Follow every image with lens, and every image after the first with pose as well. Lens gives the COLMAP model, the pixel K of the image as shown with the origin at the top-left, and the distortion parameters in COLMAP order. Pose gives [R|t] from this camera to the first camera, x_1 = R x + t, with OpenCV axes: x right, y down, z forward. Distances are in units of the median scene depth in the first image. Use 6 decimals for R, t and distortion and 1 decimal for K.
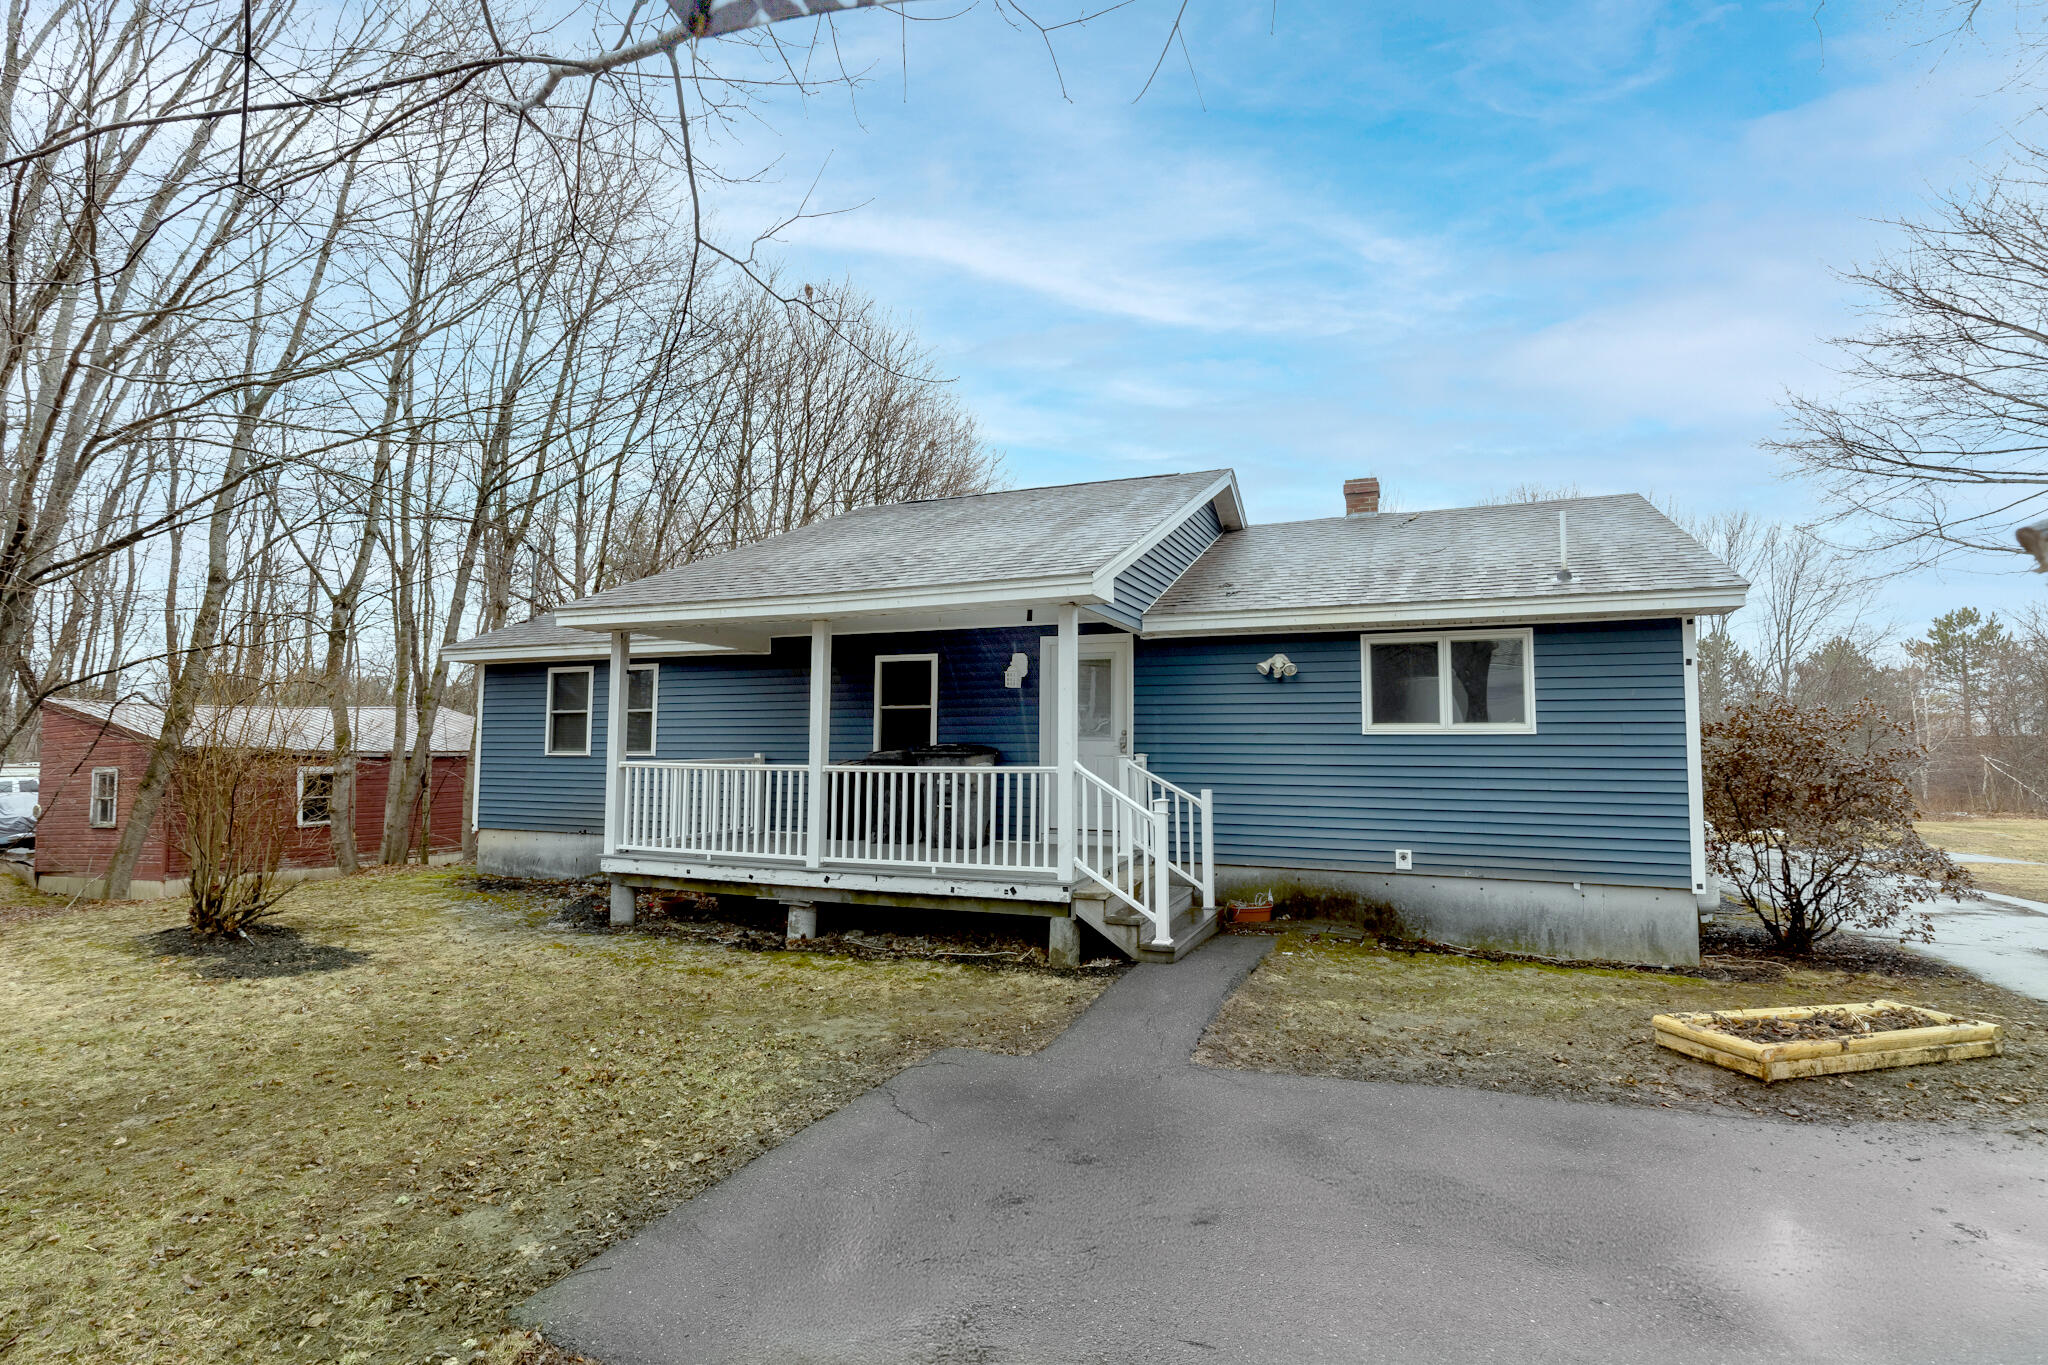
lens RADIAL K [[968.5, 0, 1034.5], [0, 968.5, 691.3], [0, 0, 1]] dist [0.005804, -0.000630]
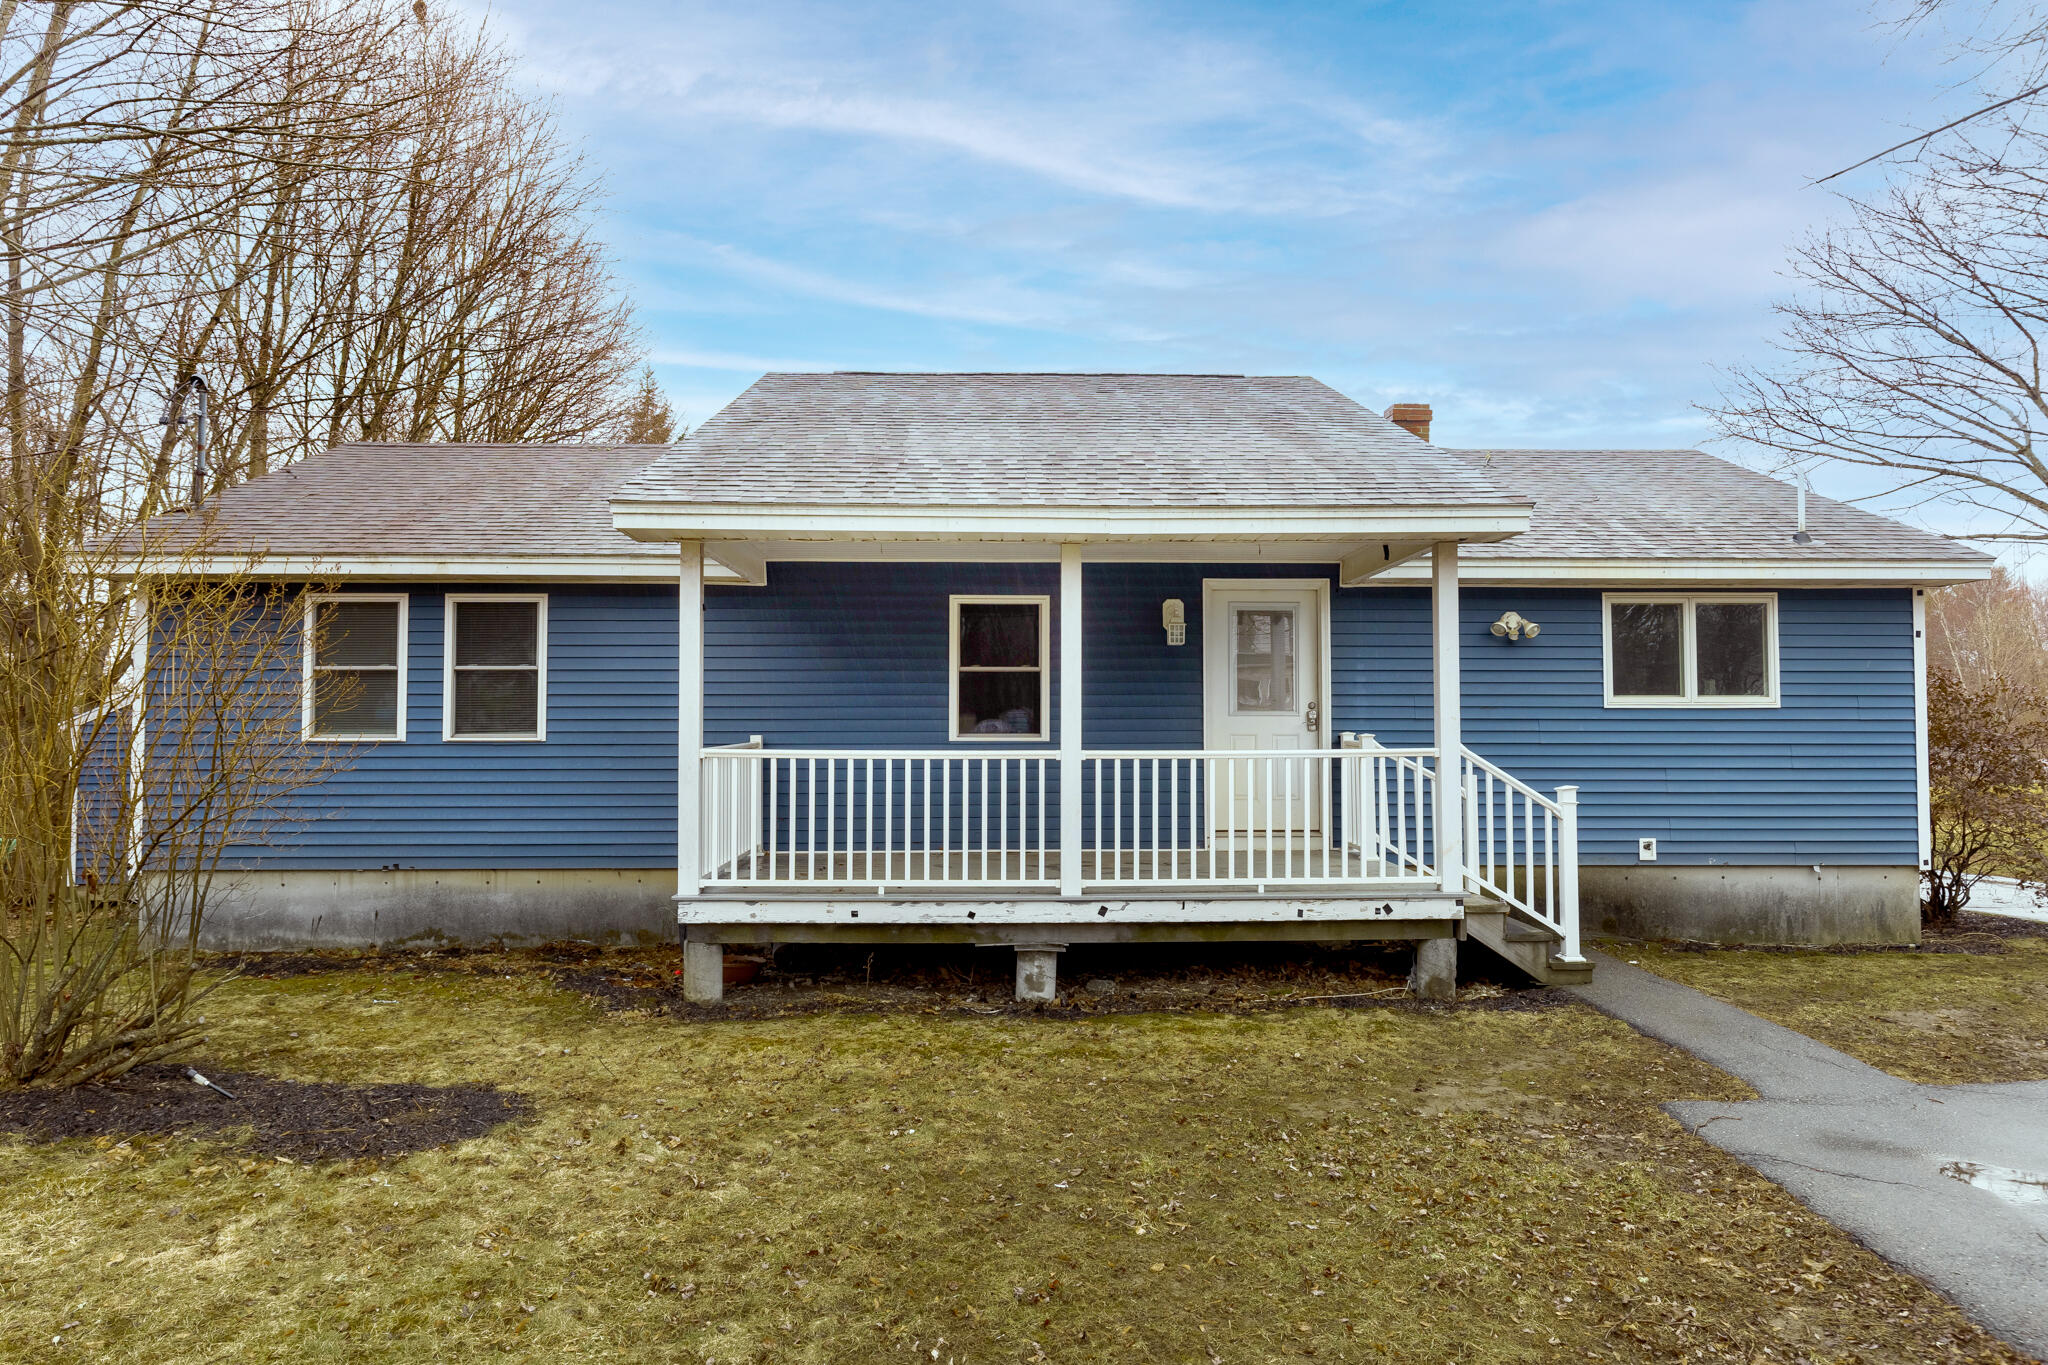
lens RADIAL K [[1286.6, 0, 1025.6], [0, 1286.6, 680.6], [0, 0, 1]] dist [0.011859, -0.002411]
pose [[0.914971, 0.009742, 0.403402, -0.619545], [-0.019321, 0.999620, 0.019682, 0.007837], [-0.403057, -0.025802, 0.914811, 0.158298]]
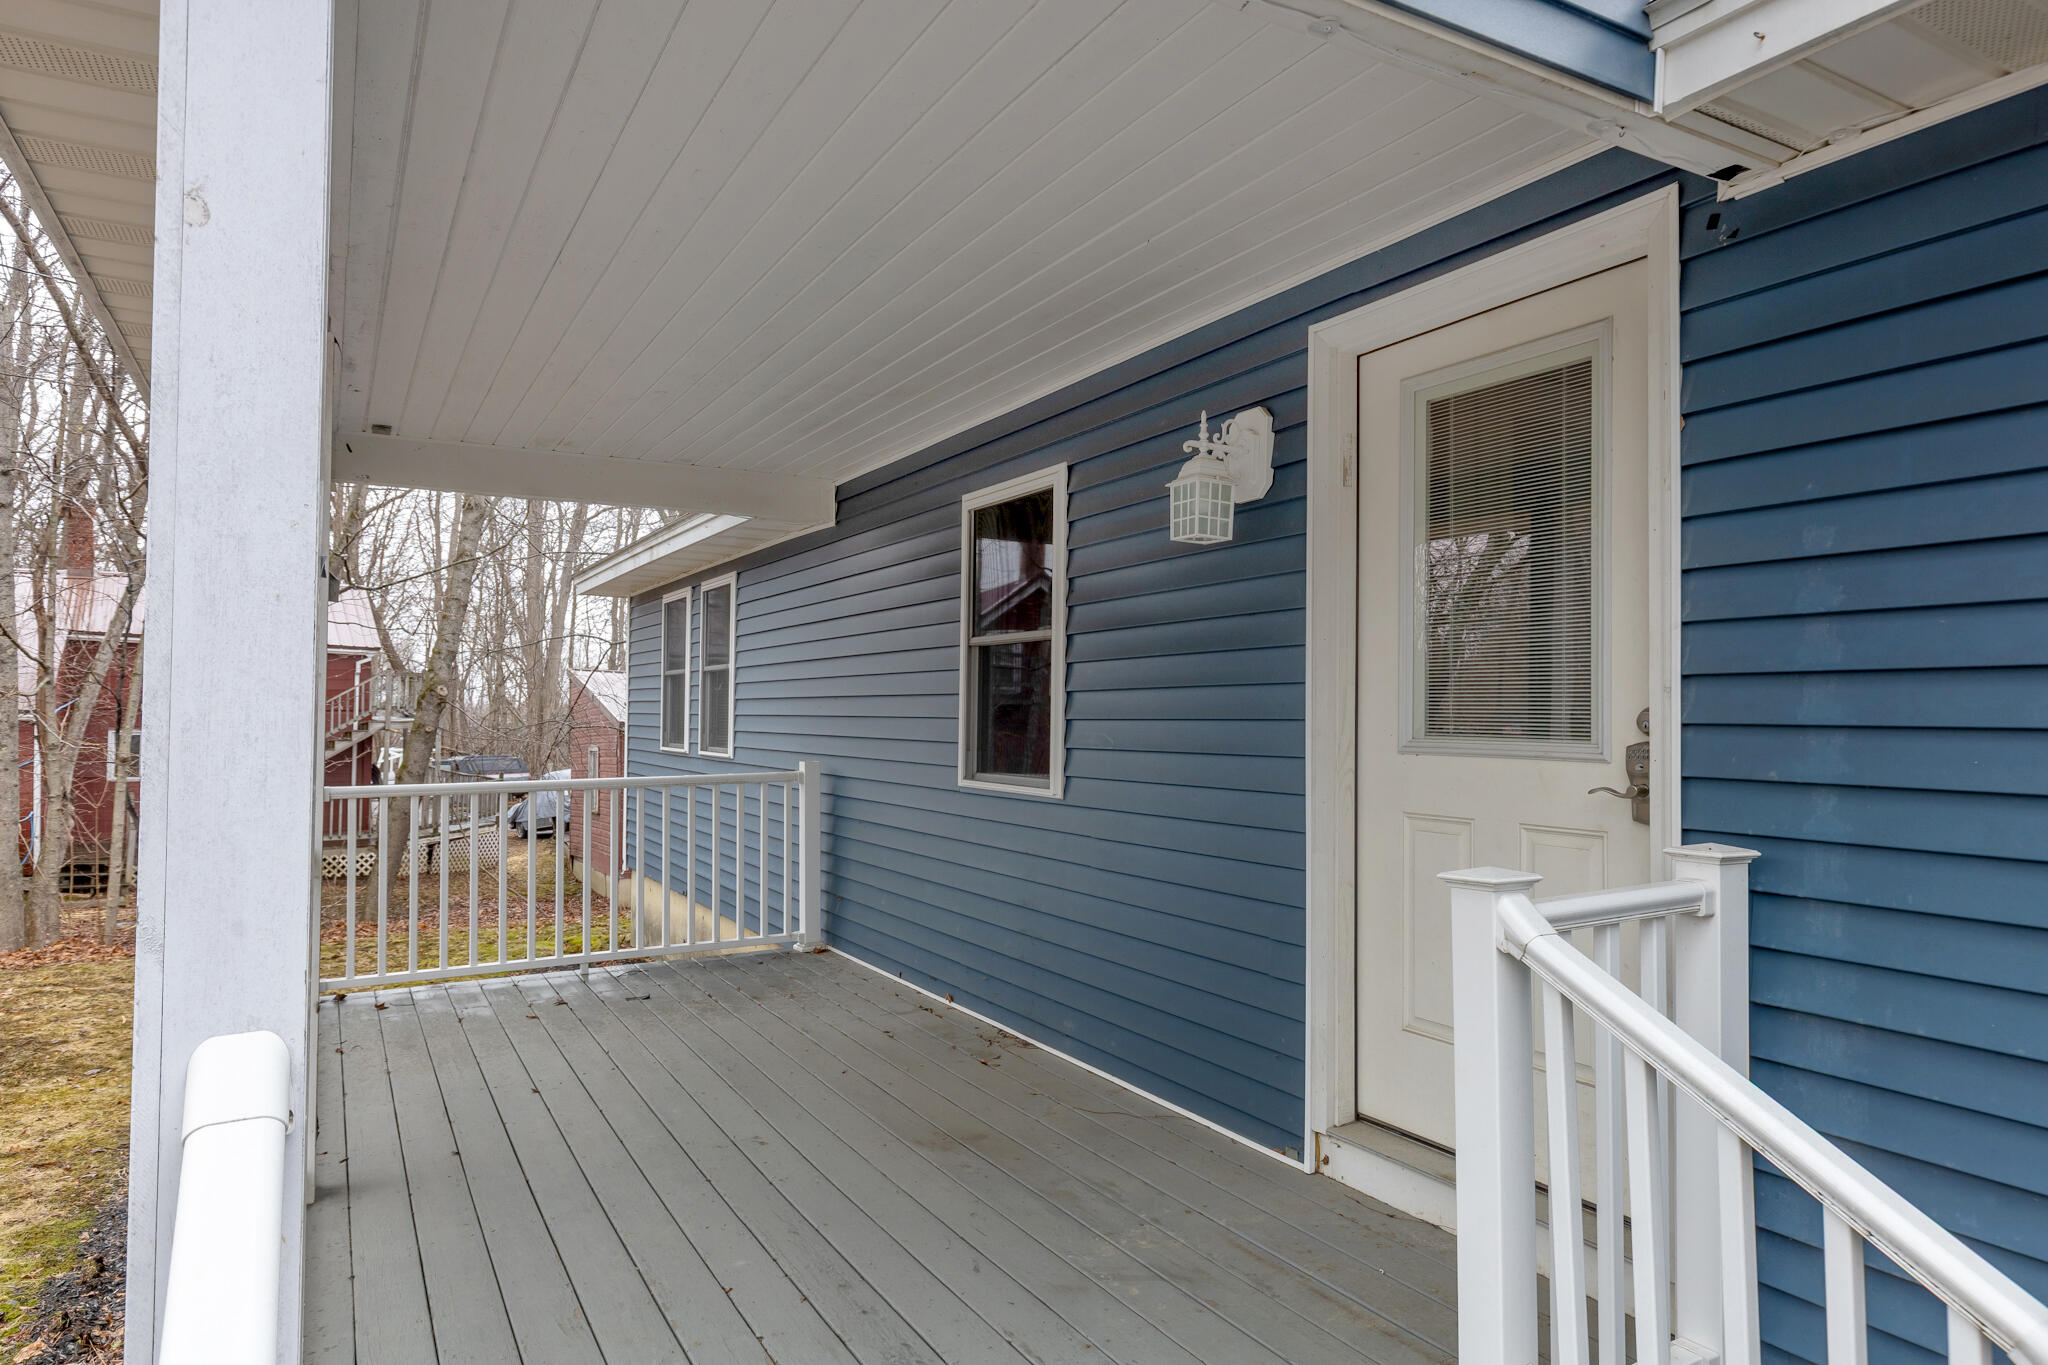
lens RADIAL K [[1286.6, 0, 1024.1], [0, 1286.6, 686.4], [0, 0, 1]] dist [0.011859, -0.002411]
pose [[0.777343, -0.017416, -0.628836, 0.179563], [0.043834, 0.998687, 0.026527, 0.027234], [0.627548, -0.048185, 0.777086, 0.825658]]
